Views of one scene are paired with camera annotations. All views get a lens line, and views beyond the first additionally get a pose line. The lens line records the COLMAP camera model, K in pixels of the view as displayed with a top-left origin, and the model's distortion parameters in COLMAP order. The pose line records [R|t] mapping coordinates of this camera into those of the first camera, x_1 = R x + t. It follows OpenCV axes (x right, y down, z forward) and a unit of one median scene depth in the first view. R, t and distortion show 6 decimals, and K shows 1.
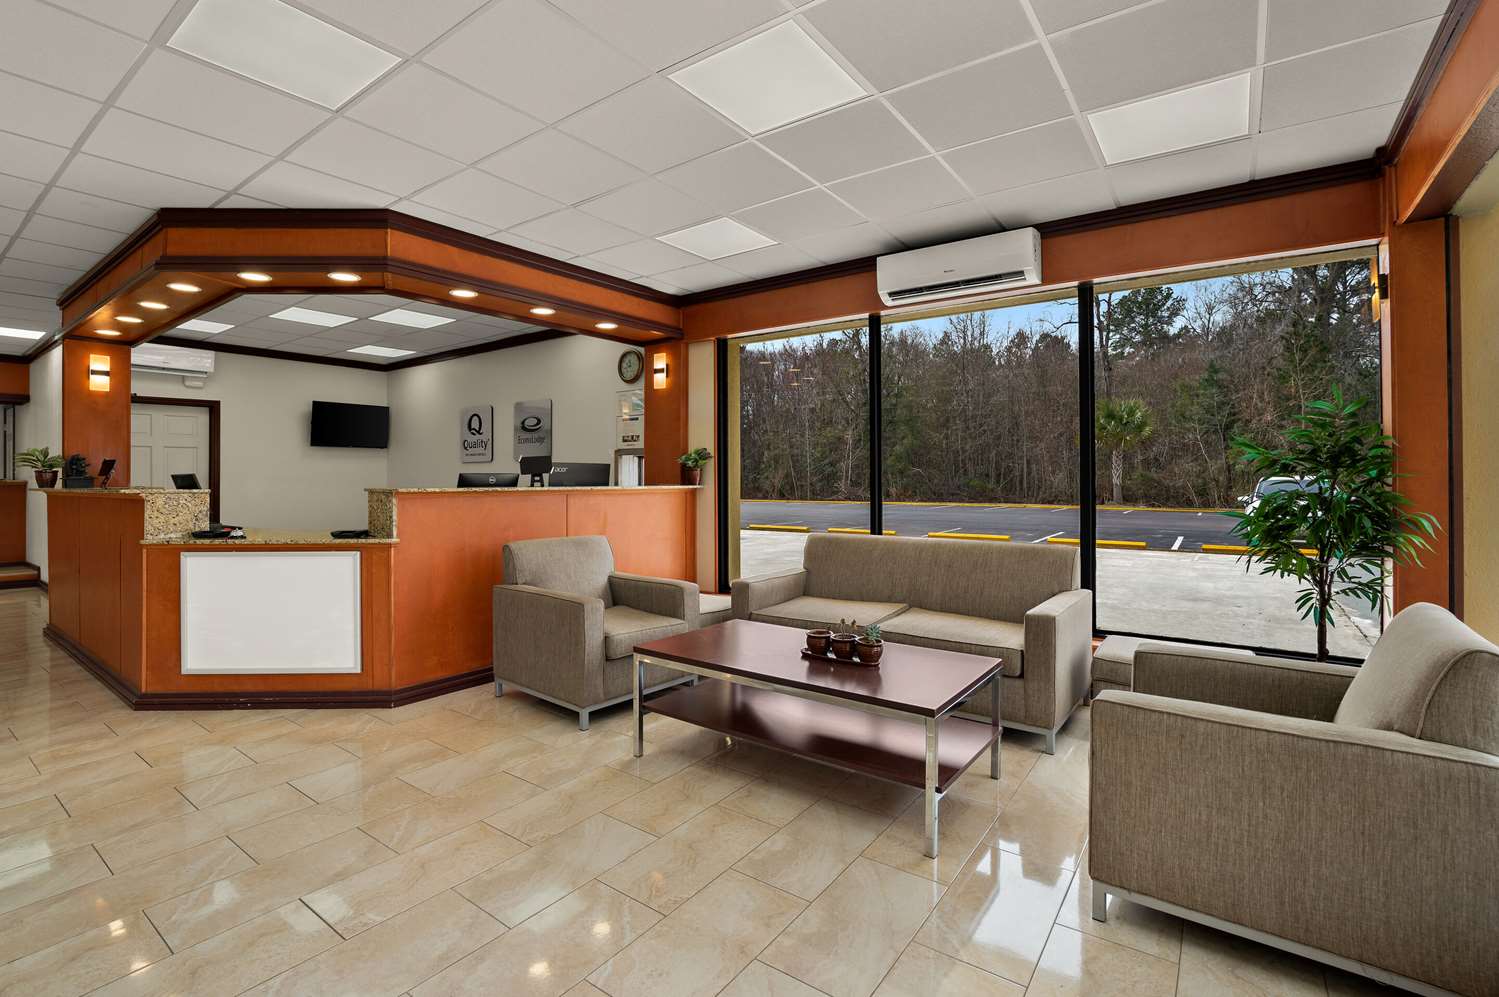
lens RADIAL K [[687.9, 0, 741.7], [0, 687.9, 485.0], [0, 0, 1]] dist [-0.024909, 0.000364]
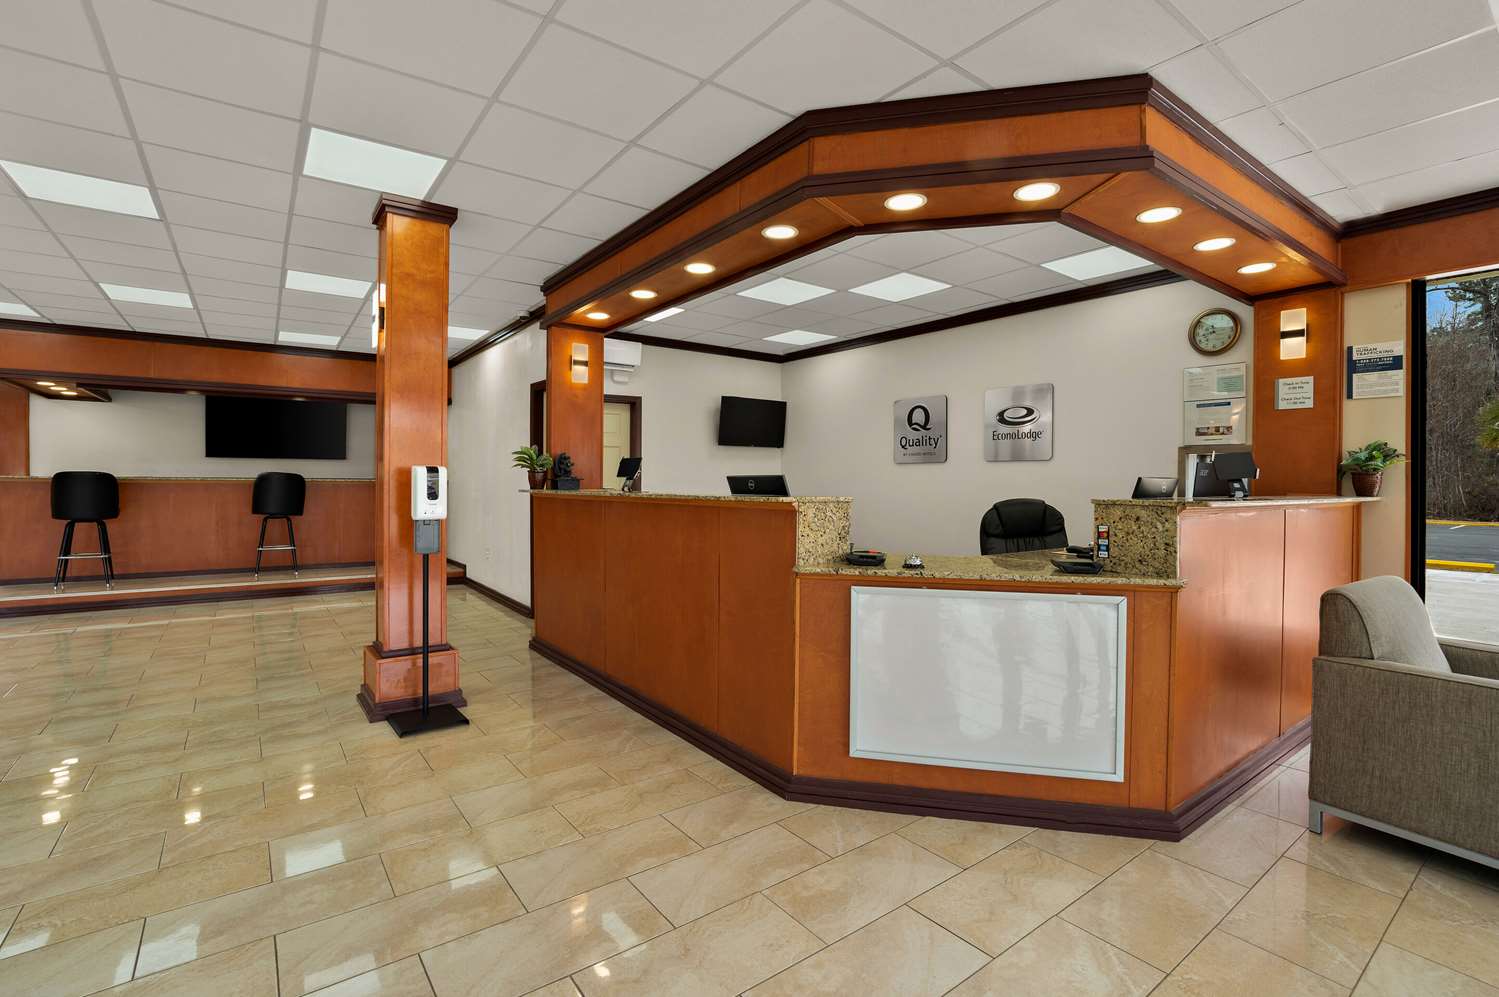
lens RADIAL K [[687.9, 0, 756.7], [0, 687.9, 496.6], [0, 0, 1]] dist [-0.024909, 0.000364]
pose [[0.957955, 0.015144, -0.286520, -0.458426], [-0.011421, 0.999827, 0.014662, -0.002773], [0.286693, -0.010773, 0.957962, 0.178150]]
